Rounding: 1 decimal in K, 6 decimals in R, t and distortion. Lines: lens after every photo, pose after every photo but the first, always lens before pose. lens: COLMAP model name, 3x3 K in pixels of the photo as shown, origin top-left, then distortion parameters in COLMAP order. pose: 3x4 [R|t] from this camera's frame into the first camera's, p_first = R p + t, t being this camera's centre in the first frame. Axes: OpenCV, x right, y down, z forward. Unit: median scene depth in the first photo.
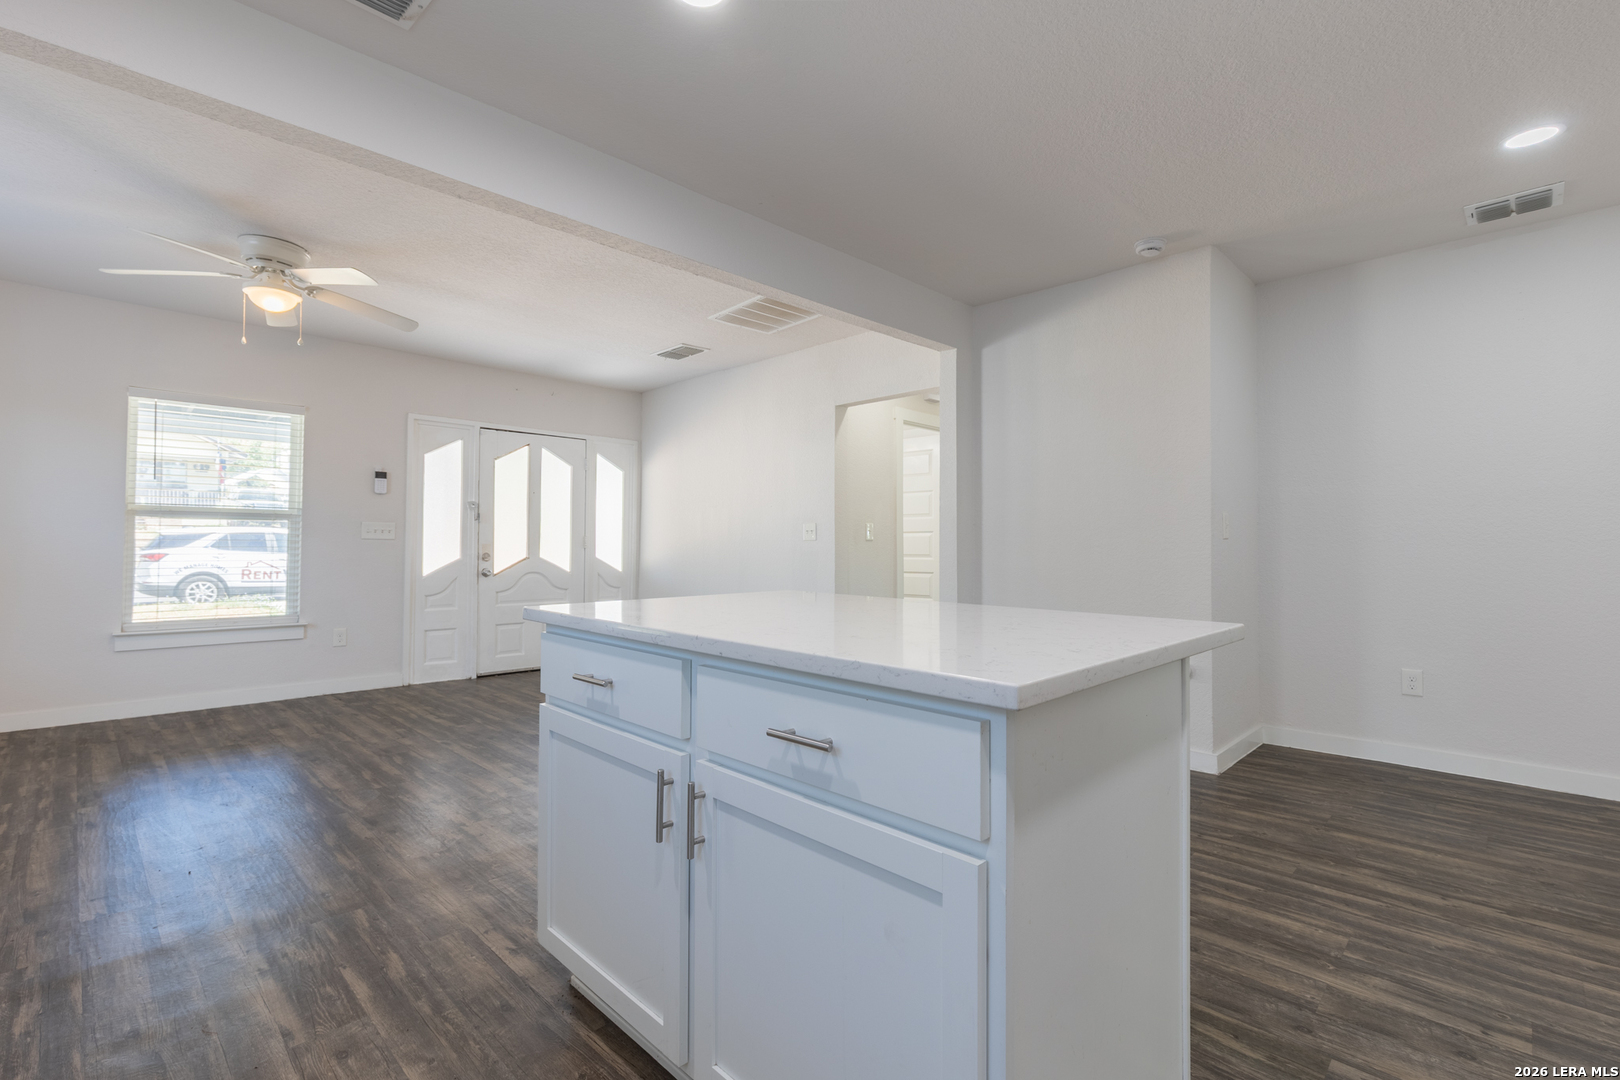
lens RADIAL K [[729.0, 0, 822.8], [0, 729.0, 534.2], [0, 0, 1]] dist [0.008254, -0.002860]
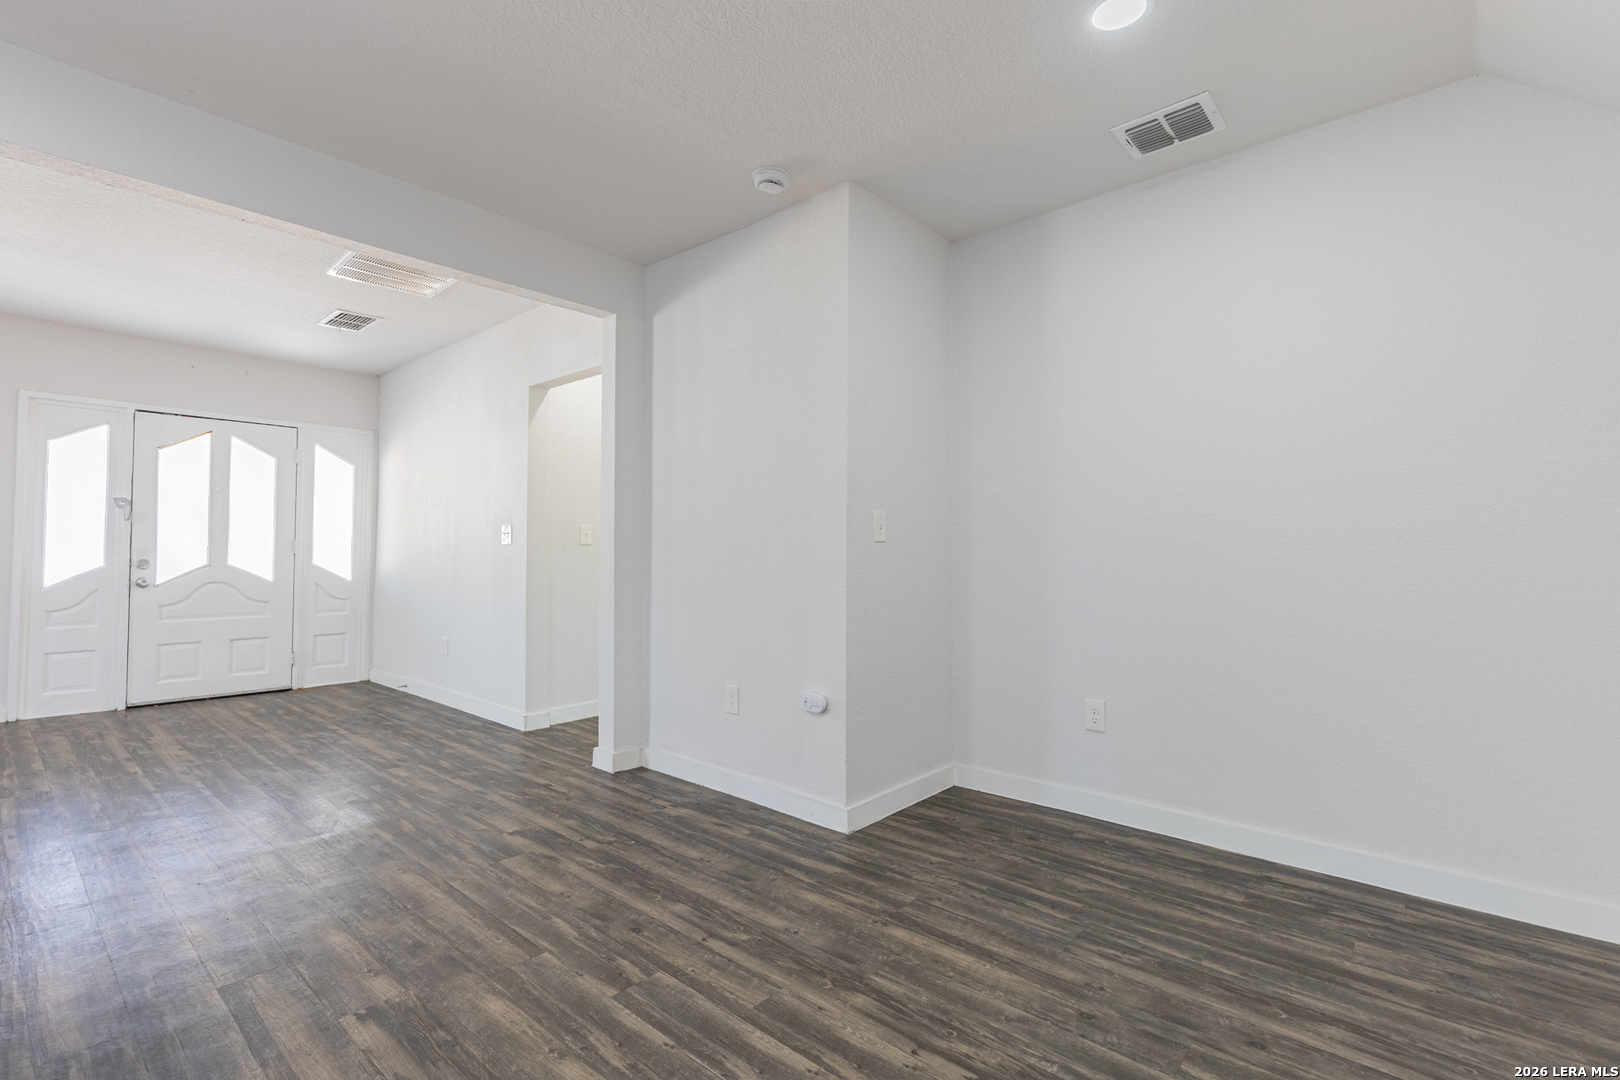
lens RADIAL K [[729.0, 0, 817.1], [0, 729.0, 538.9], [0, 0, 1]] dist [0.008254, -0.002860]
pose [[0.998454, 0.002159, 0.055547, 0.389209], [-0.001900, 0.999987, -0.004714, 0.006466], [-0.055557, 0.004601, 0.998445, 0.167253]]
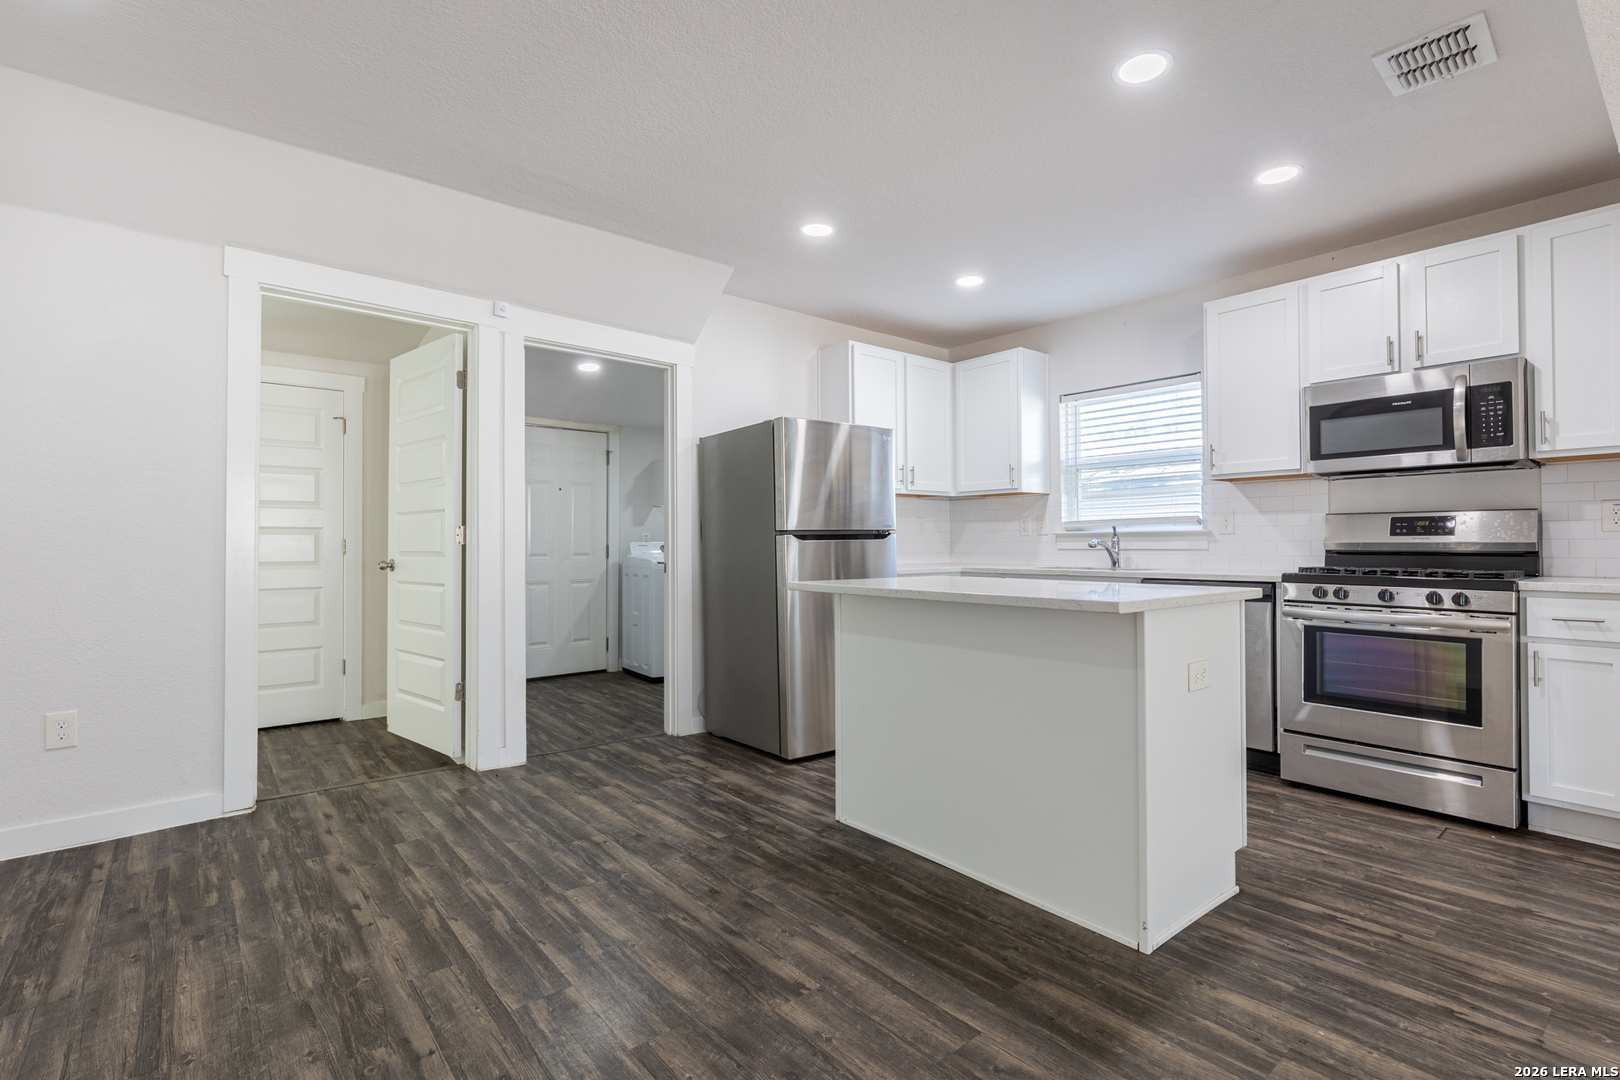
lens RADIAL K [[757.9, 0, 827.2], [0, 757.9, 533.2], [0, 0, 1]] dist [0.004340, -0.002531]
pose [[-0.995776, -0.000202, 0.091820, 0.103401], [-0.002483, 0.999691, -0.024733, 0.015650], [-0.091787, -0.024857, -0.995468, 1.037982]]
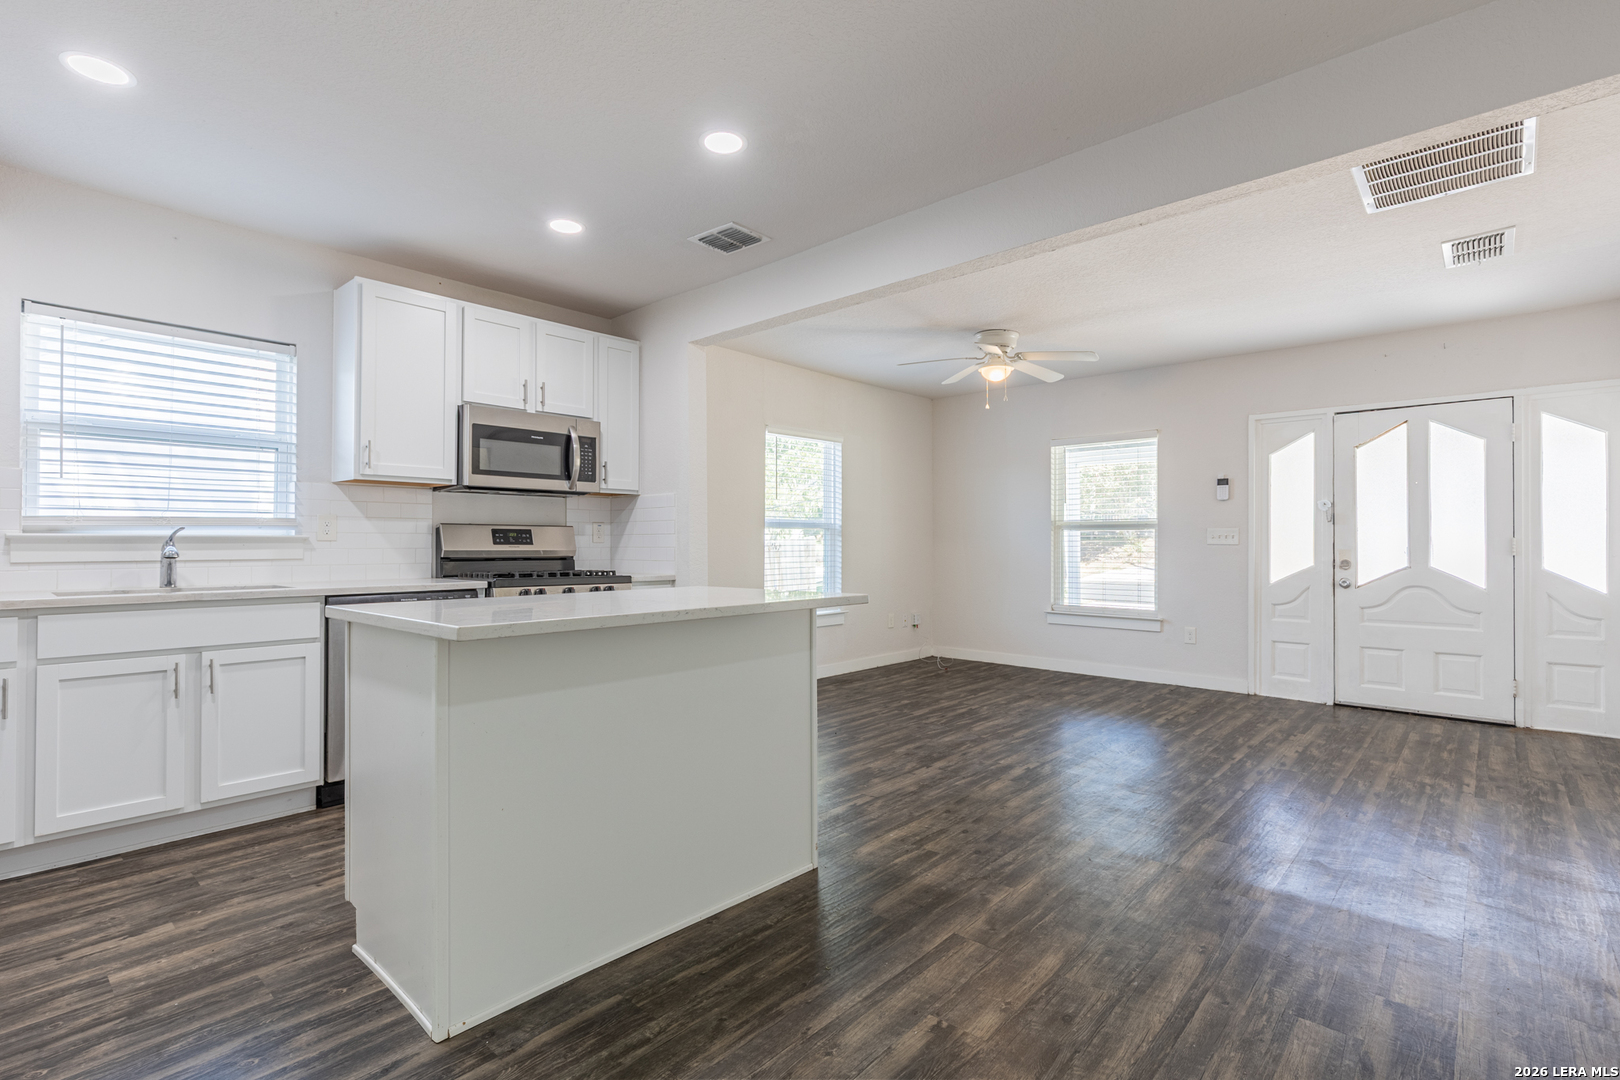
lens RADIAL K [[757.9, 0, 809.4], [0, 757.9, 543.0], [0, 0, 1]] dist [0.004340, -0.002531]
pose [[0.037509, -0.007587, -0.999268, 0.576255], [0.012448, 0.999897, -0.007125, 0.006148], [0.999219, -0.012172, 0.037599, 0.506126]]
